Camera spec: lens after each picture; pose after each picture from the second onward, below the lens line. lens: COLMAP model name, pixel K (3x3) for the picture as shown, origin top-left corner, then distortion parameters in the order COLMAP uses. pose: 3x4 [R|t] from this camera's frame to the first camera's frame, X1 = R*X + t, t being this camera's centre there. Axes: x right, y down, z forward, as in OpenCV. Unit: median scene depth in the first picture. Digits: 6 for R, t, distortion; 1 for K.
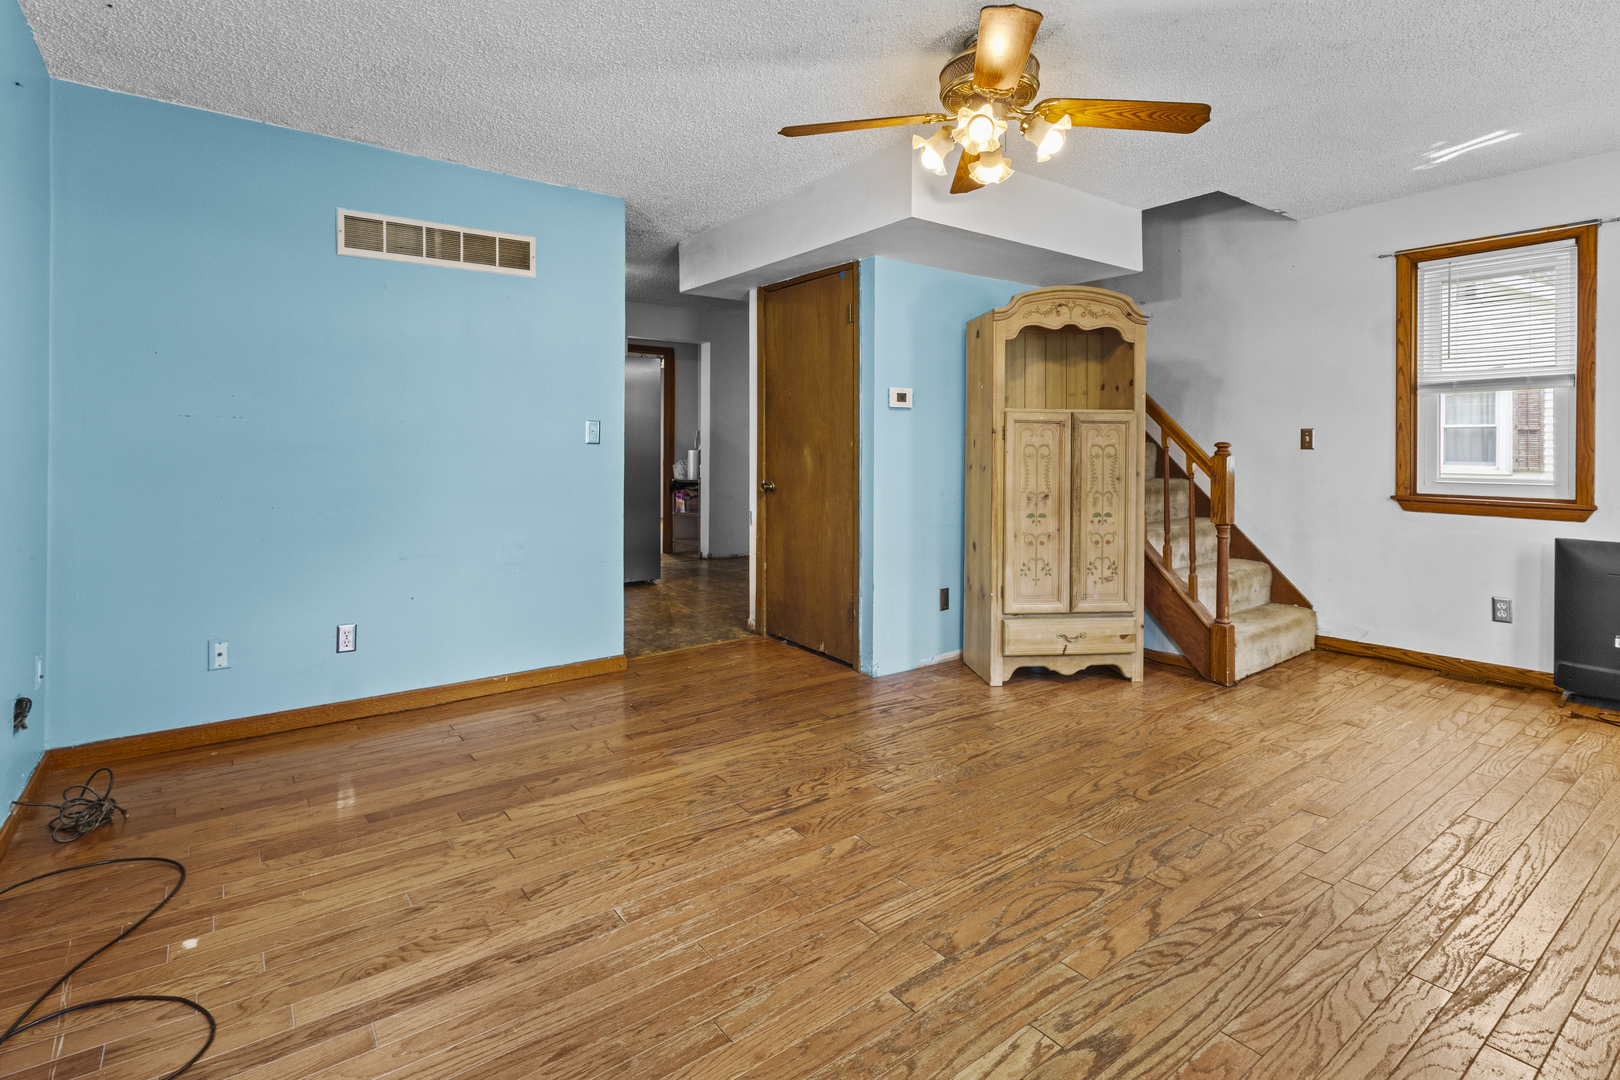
lens RADIAL K [[806.8, 0, 814.6], [0, 806.8, 447.8], [0, 0, 1]] dist [-0.000707, 0.000958]
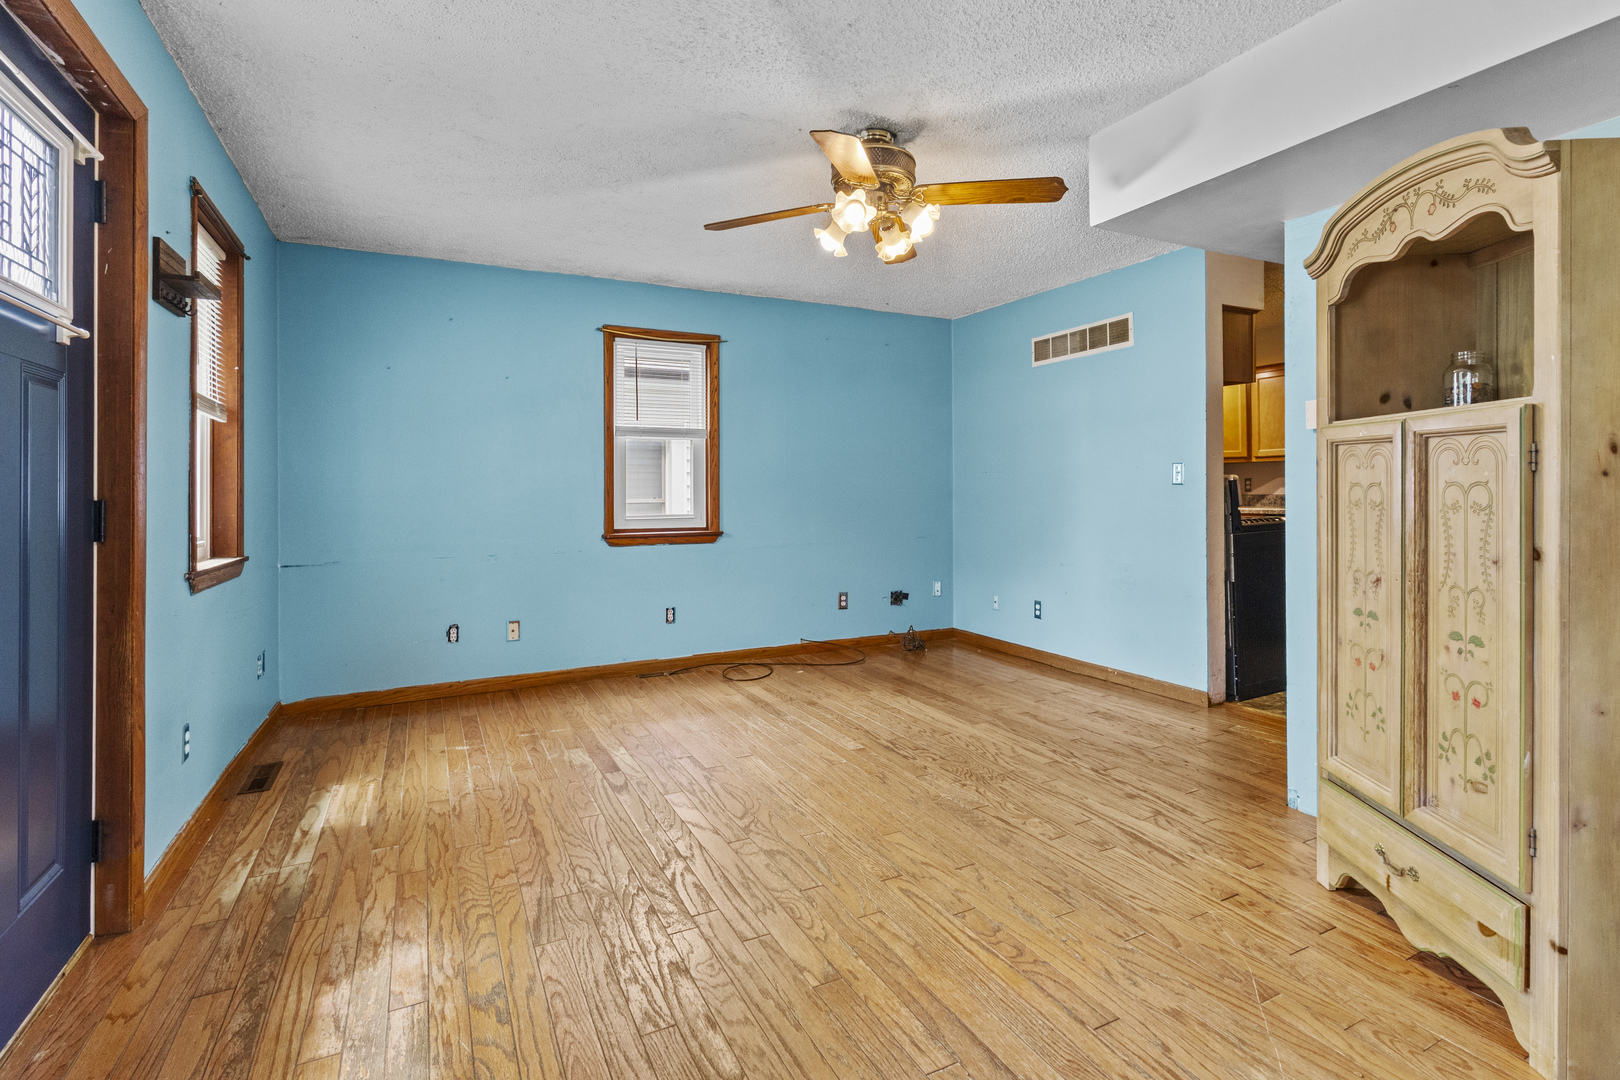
lens RADIAL K [[784.0, 0, 789.8], [0, 784.0, 482.6], [0, 0, 1]] dist [0.001660, 0.000579]
pose [[-0.214320, -0.005882, -0.976746, 1.257993], [0.007345, 0.999944, -0.007634, -0.004612], [0.976736, -0.008810, -0.214265, 1.054907]]
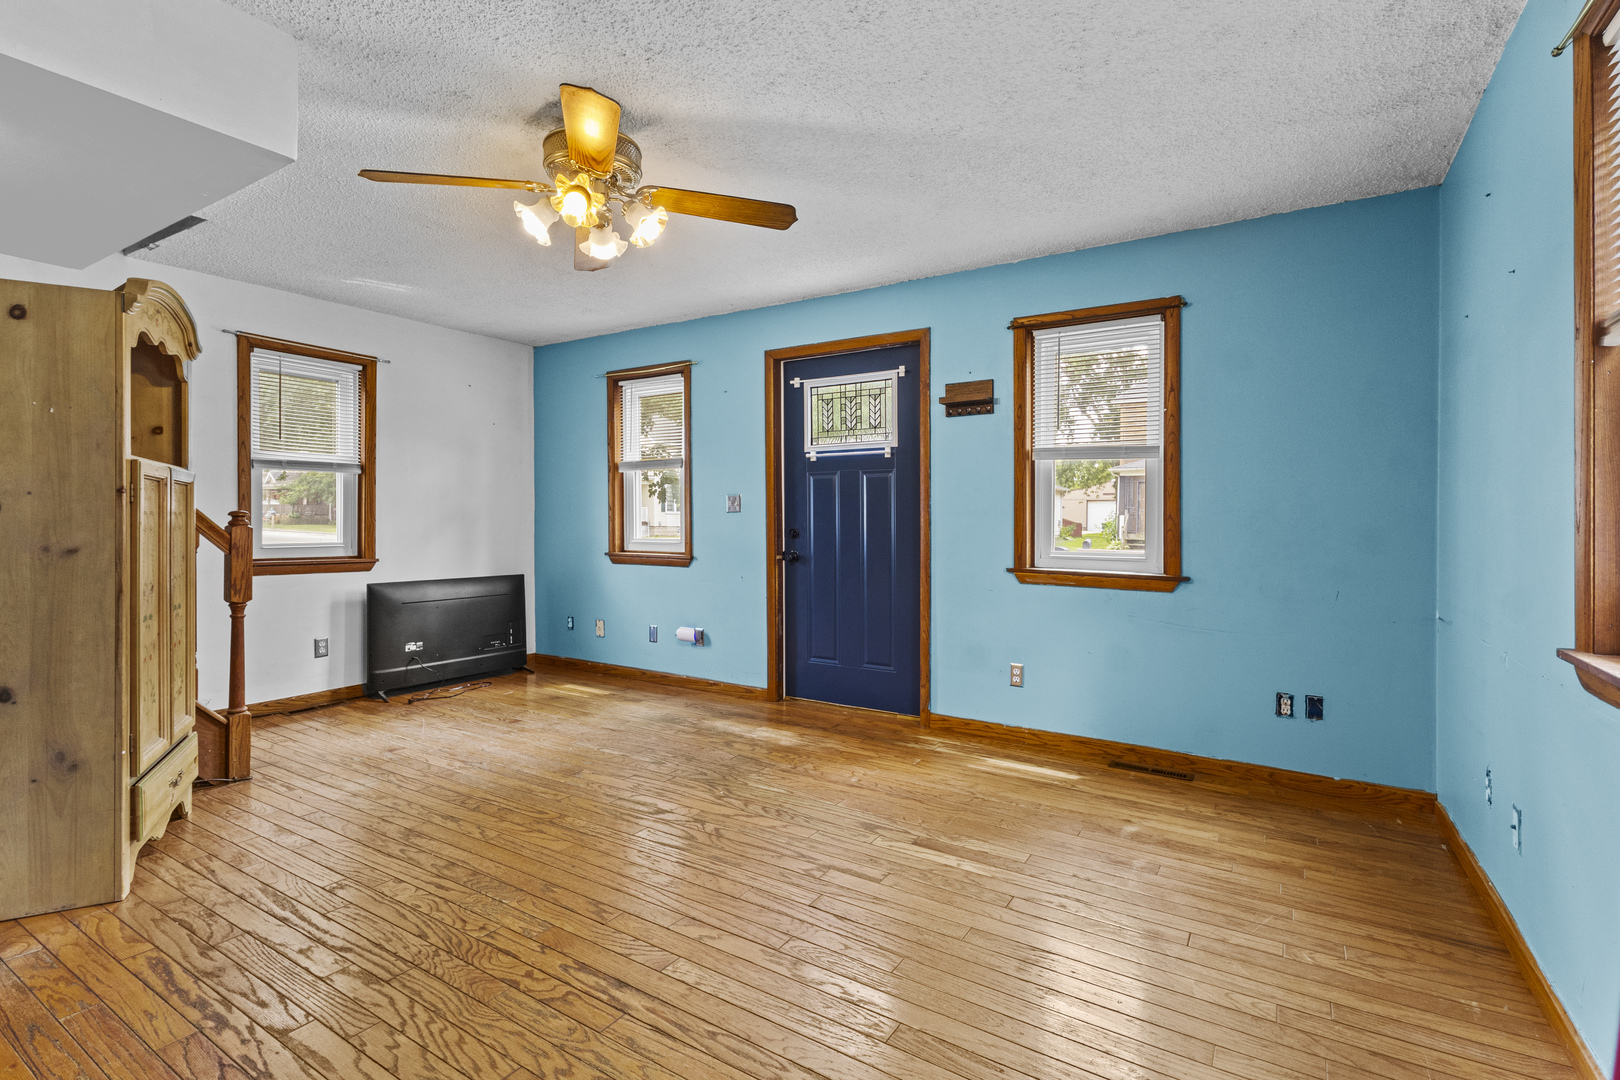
lens RADIAL K [[745.3, 0, 816.2], [0, 745.3, 519.0], [0, 0, 1]] dist [0.015553, 0.000418]
pose [[-0.356641, -0.001245, 0.934241, -0.733317], [-0.005756, 0.999983, -0.000865, -0.001571], [-0.934224, -0.005686, -0.356642, 1.011934]]
